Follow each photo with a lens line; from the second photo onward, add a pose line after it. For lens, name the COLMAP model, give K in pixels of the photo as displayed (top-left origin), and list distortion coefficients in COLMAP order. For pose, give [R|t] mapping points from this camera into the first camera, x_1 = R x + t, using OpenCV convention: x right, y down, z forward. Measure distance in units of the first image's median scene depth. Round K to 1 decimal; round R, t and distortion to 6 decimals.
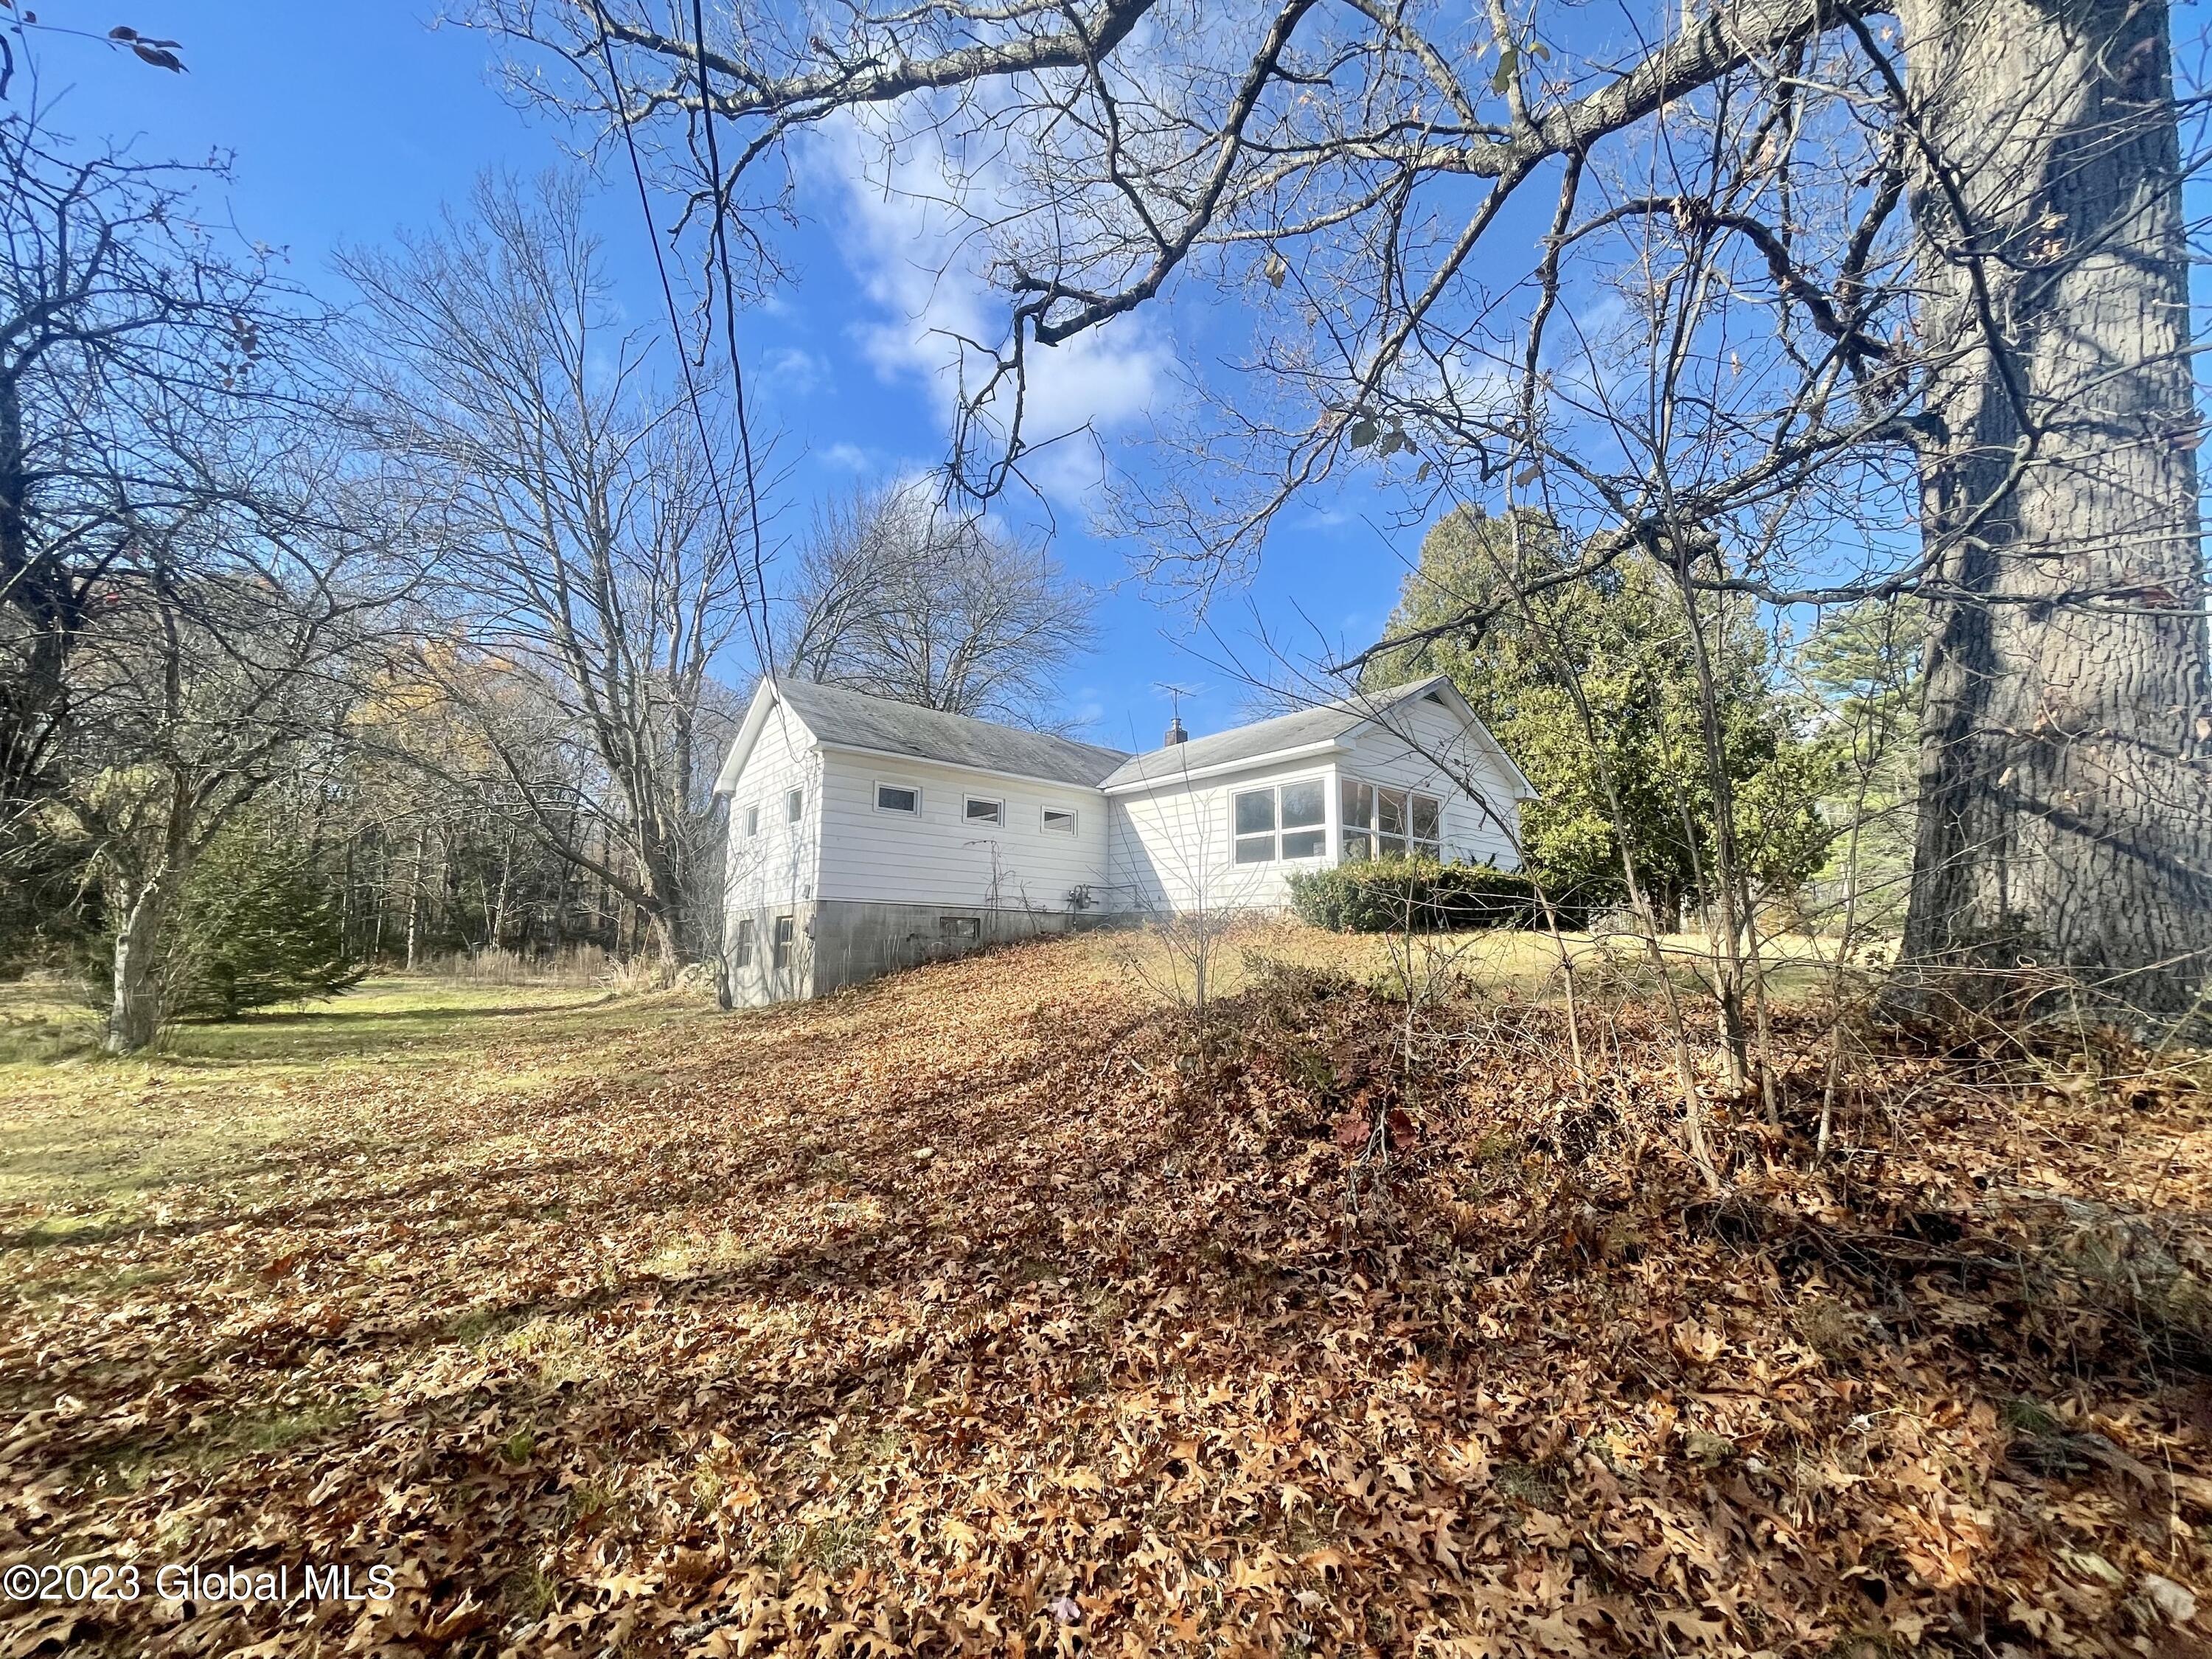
lens RADIAL K [[885.0, 0, 1122.3], [0, 885.0, 824.0], [0, 0, 1]] dist [-0.007473, 0.002816]
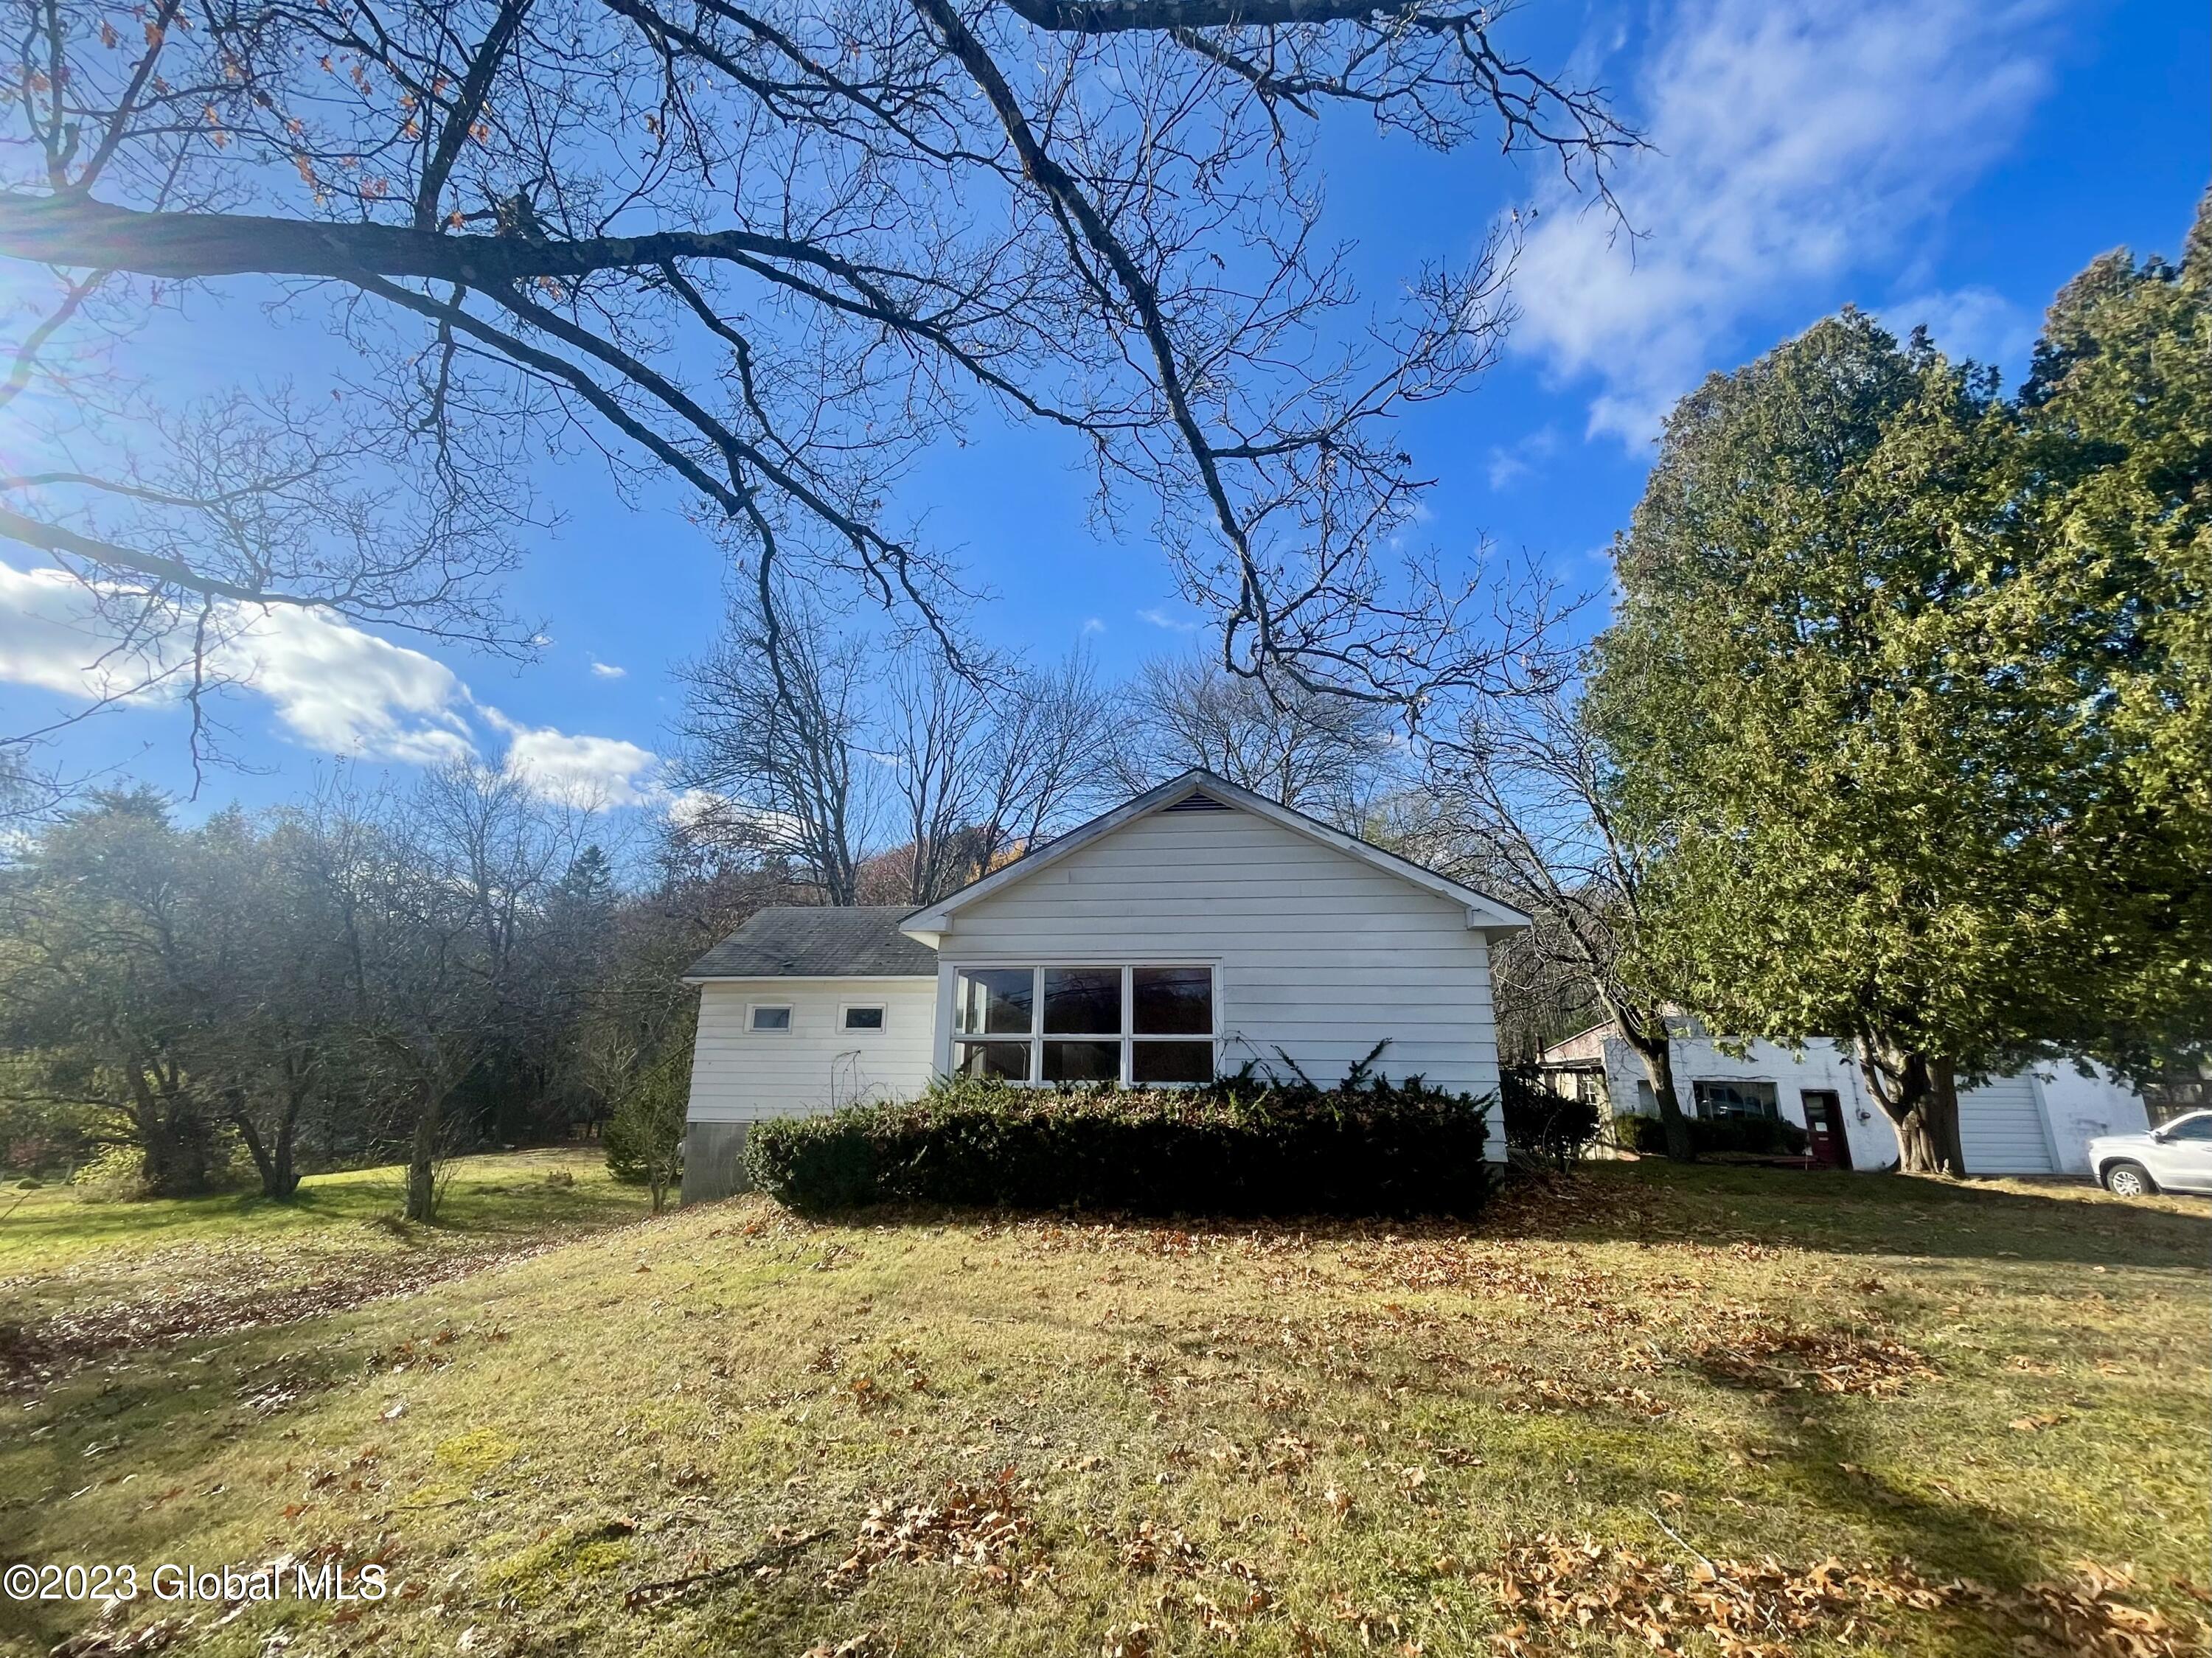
lens RADIAL K [[884.9, 0, 1114.5], [0, 884.9, 821.8], [0, 0, 1]] dist [-0.007473, 0.002816]
pose [[0.691114, -0.206410, -0.692645, 0.743303], [0.109568, 0.977197, -0.181881, -0.019424], [0.714392, 0.049809, 0.697970, 0.506169]]
